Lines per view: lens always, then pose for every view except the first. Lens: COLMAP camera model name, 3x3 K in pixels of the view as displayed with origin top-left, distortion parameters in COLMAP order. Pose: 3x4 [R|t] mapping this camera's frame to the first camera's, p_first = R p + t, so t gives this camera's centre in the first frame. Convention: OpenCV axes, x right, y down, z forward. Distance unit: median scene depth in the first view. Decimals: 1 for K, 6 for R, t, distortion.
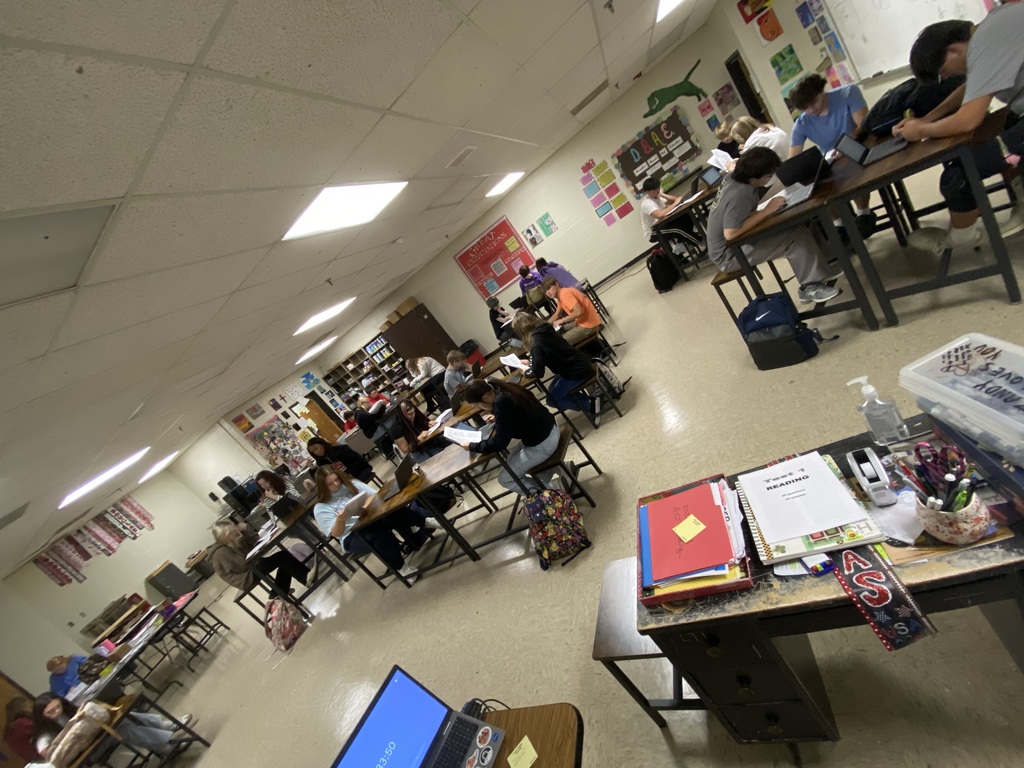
lens RADIAL K [[416.1, 0, 500.3], [0, 416.1, 408.6], [0, 0, 1]] dist [-0.010972, -0.005672]
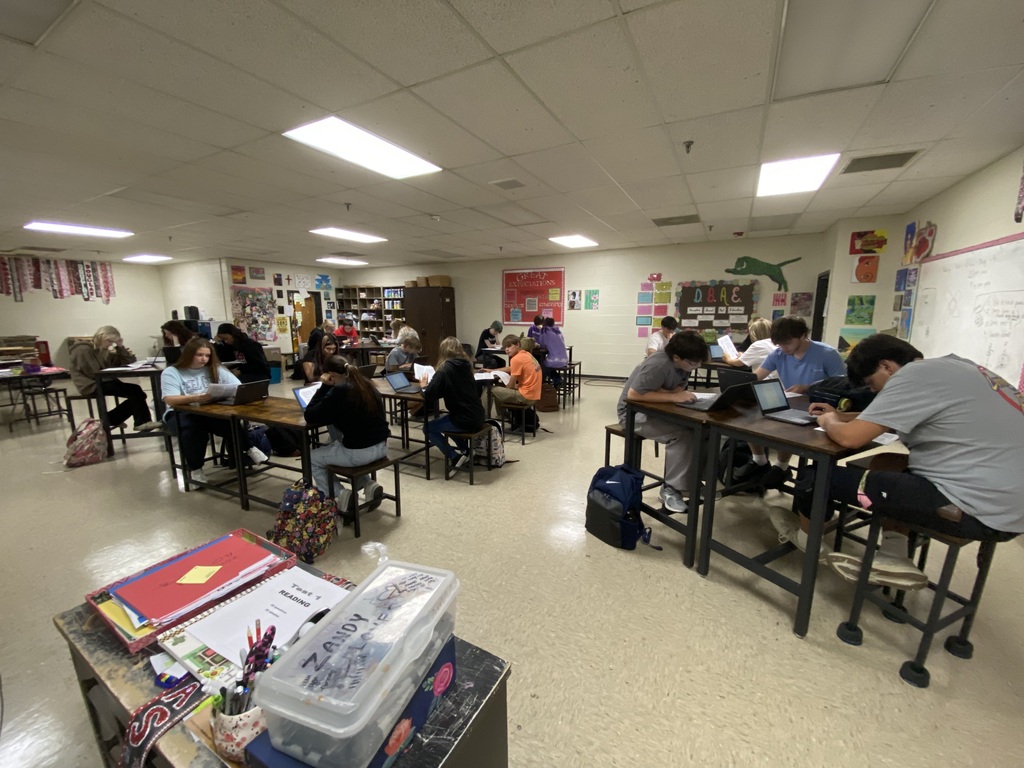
lens RADIAL K [[416.1, 0, 514.0], [0, 416.1, 405.5], [0, 0, 1]] dist [-0.010972, -0.005672]
pose [[0.794463, 0.606134, -0.037829, 0.169071], [-0.607313, 0.792942, -0.049134, -0.080739], [0.000214, 0.062010, 0.998076, 0.012610]]
